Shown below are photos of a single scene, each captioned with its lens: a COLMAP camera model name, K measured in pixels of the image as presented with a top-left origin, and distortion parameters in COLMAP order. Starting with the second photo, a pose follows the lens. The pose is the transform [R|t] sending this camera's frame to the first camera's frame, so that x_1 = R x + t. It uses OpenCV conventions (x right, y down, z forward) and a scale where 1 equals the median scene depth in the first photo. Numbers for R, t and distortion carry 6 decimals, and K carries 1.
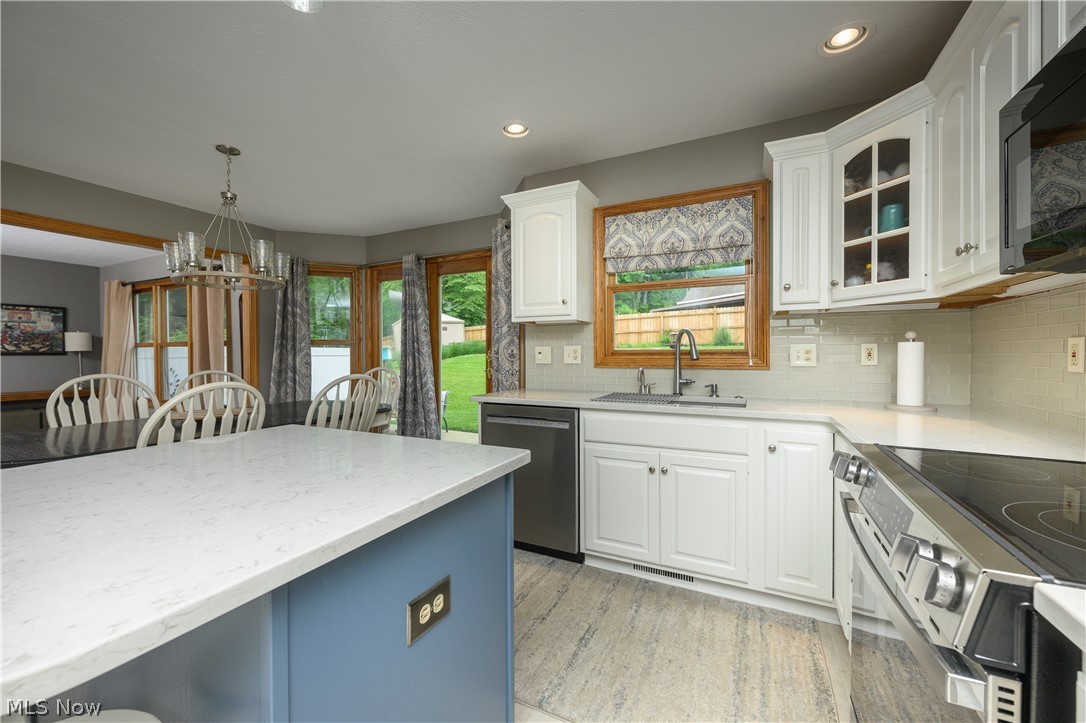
lens RADIAL K [[429.0, 0, 535.9], [0, 429.0, 358.1], [0, 0, 1]] dist [0.001625, -0.000205]
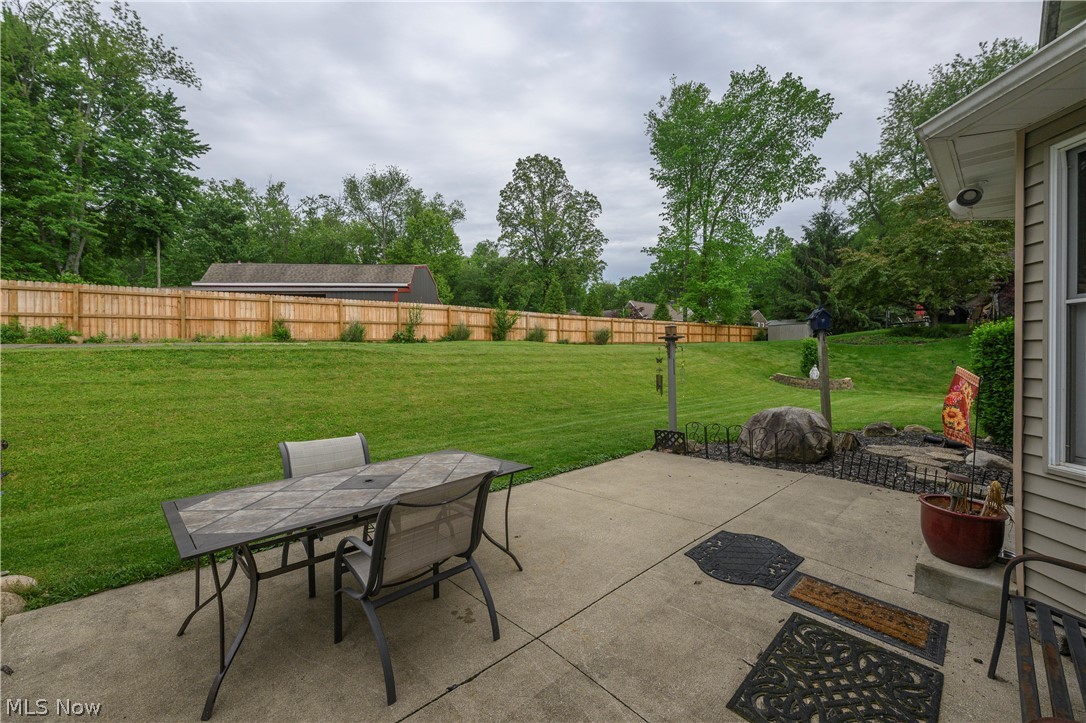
lens RADIAL K [[429.0, 0, 537.2], [0, 429.0, 359.2], [0, 0, 1]] dist [0.001625, -0.000205]
pose [[0.355242, -0.009806, 0.934723, -1.707060], [0.009380, 0.999932, 0.006925, 0.018971], [-0.934727, 0.006308, 0.355310, 2.192311]]
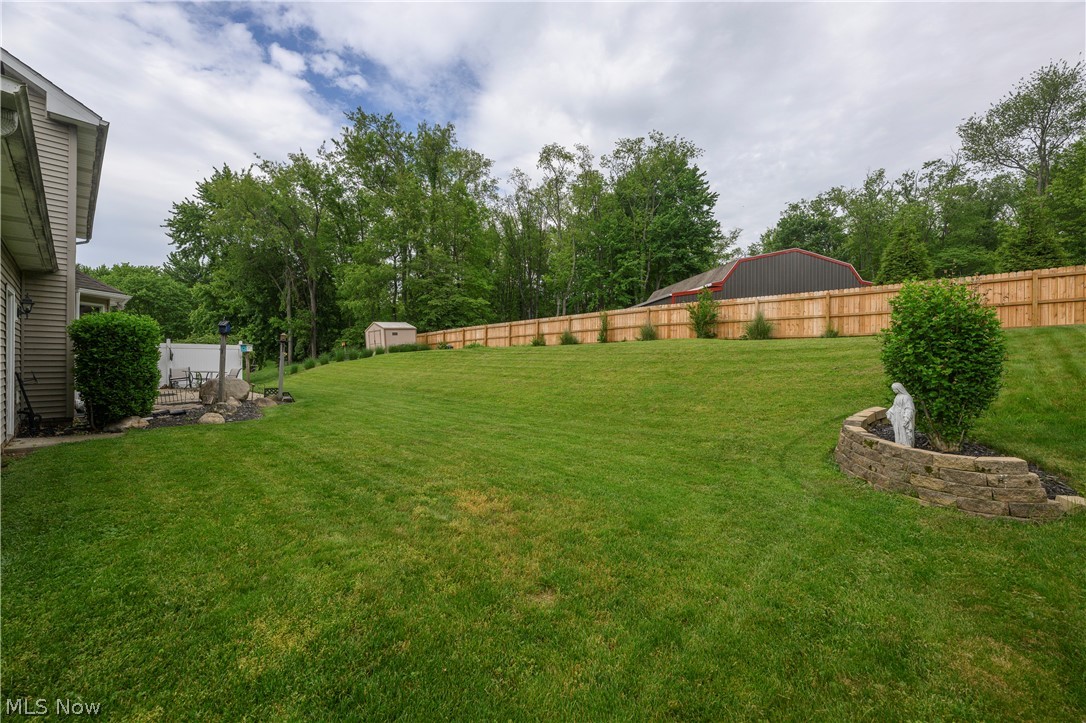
lens RADIAL K [[429.0, 0, 542.1], [0, 429.0, 363.9], [0, 0, 1]] dist [0.001625, -0.000205]
pose [[0.964174, 0.011339, -0.265029, 4.561367], [-0.011090, 0.999936, 0.002438, 0.123364], [0.265040, 0.000589, 0.964237, -1.283989]]
